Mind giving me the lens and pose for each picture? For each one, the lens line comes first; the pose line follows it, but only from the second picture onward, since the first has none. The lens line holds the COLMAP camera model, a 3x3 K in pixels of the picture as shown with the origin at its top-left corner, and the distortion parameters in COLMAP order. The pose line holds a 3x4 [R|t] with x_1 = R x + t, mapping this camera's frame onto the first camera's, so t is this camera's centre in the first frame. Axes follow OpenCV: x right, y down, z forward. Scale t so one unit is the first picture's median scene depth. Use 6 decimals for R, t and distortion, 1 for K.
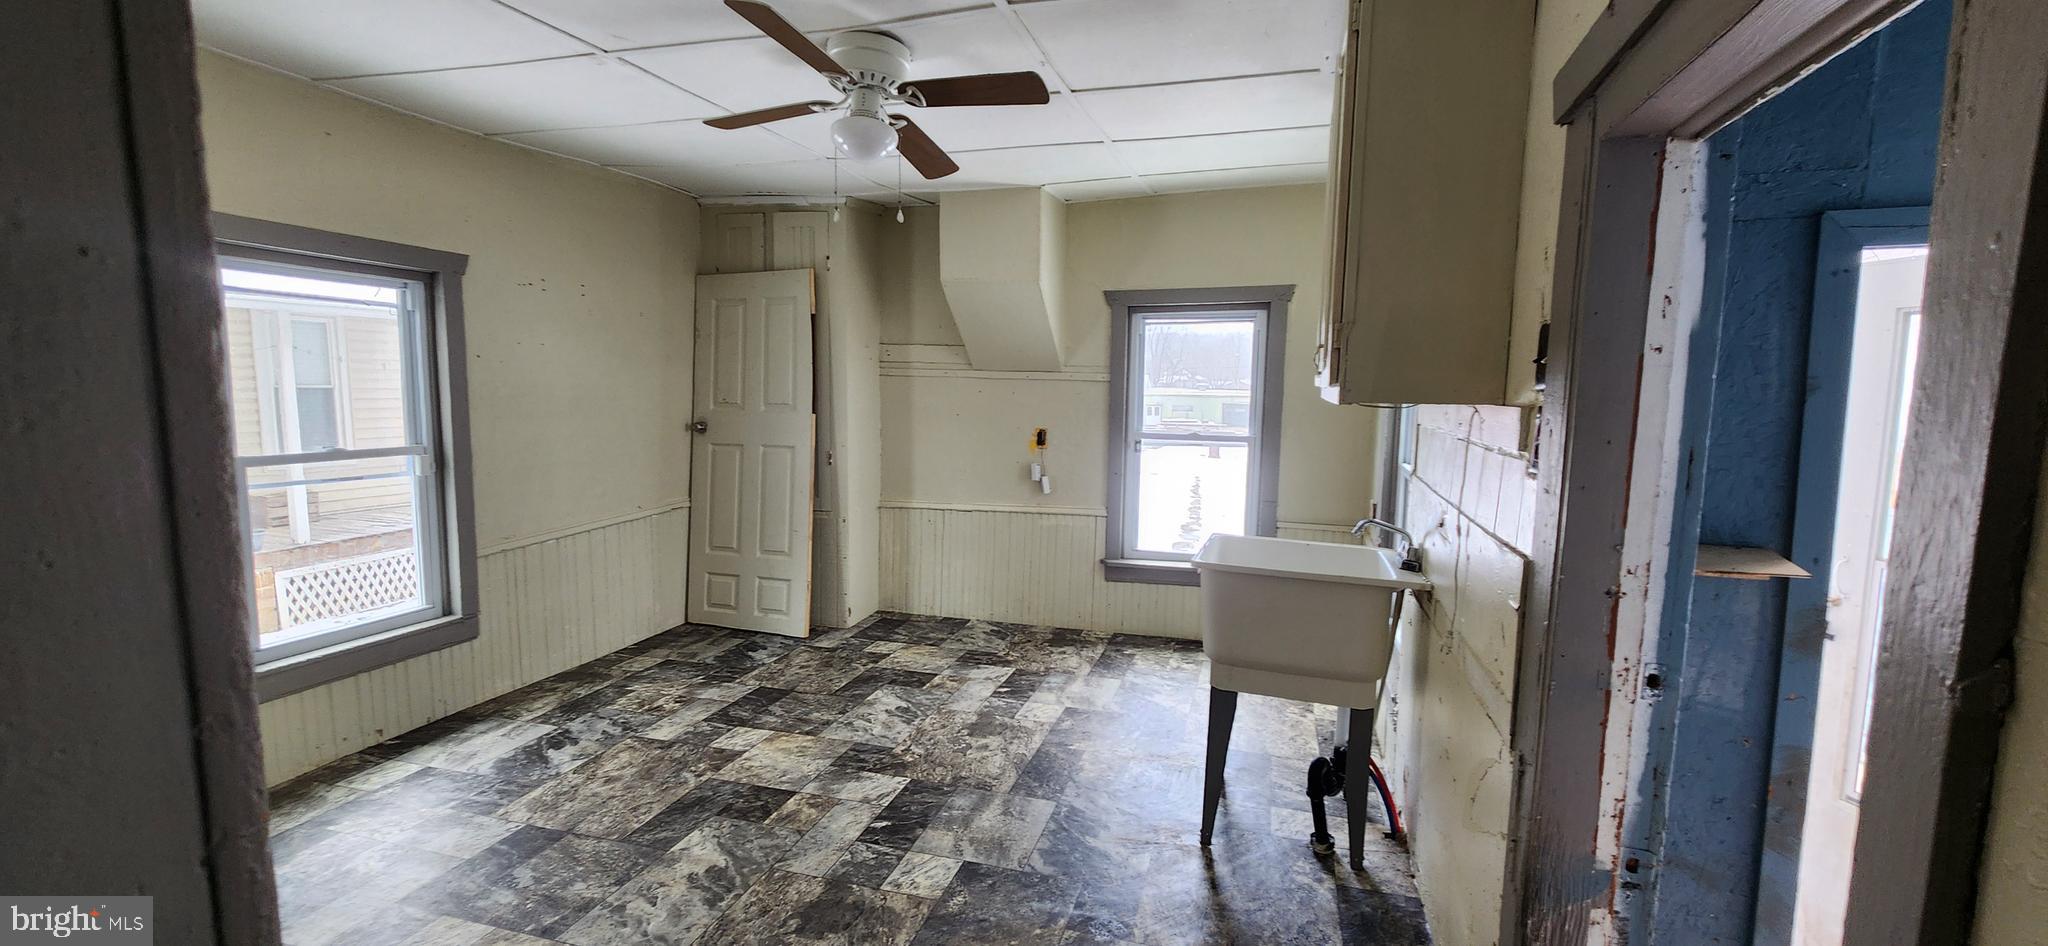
lens RADIAL K [[849.2, 0, 1031.2], [0, 849.2, 484.1], [0, 0, 1]] dist [-0.000161, 0.000175]
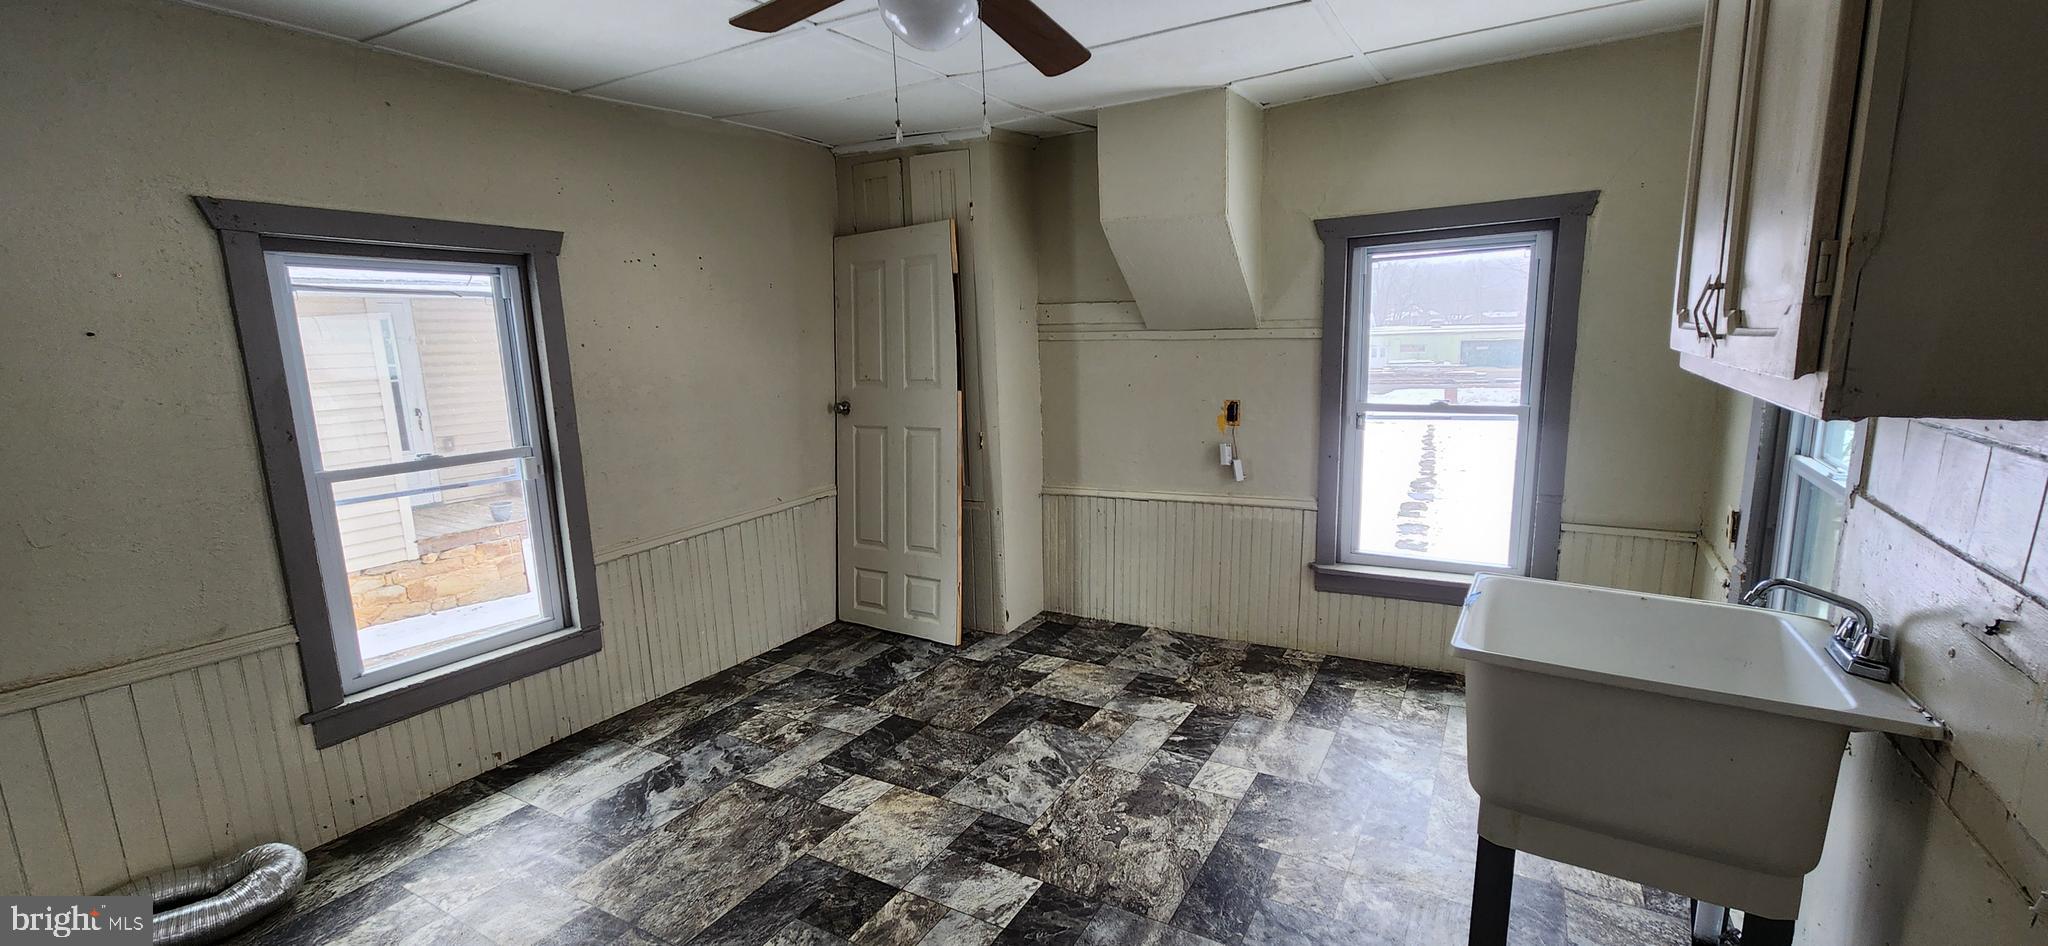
lens RADIAL K [[849.2, 0, 1031.2], [0, 849.2, 484.1], [0, 0, 1]] dist [-0.000161, 0.000175]
pose [[0.970494, -0.000422, -0.241123, 0.026048], [0.014732, 0.998234, 0.057545, -0.044399], [0.240673, -0.059399, 0.968787, 0.214135]]
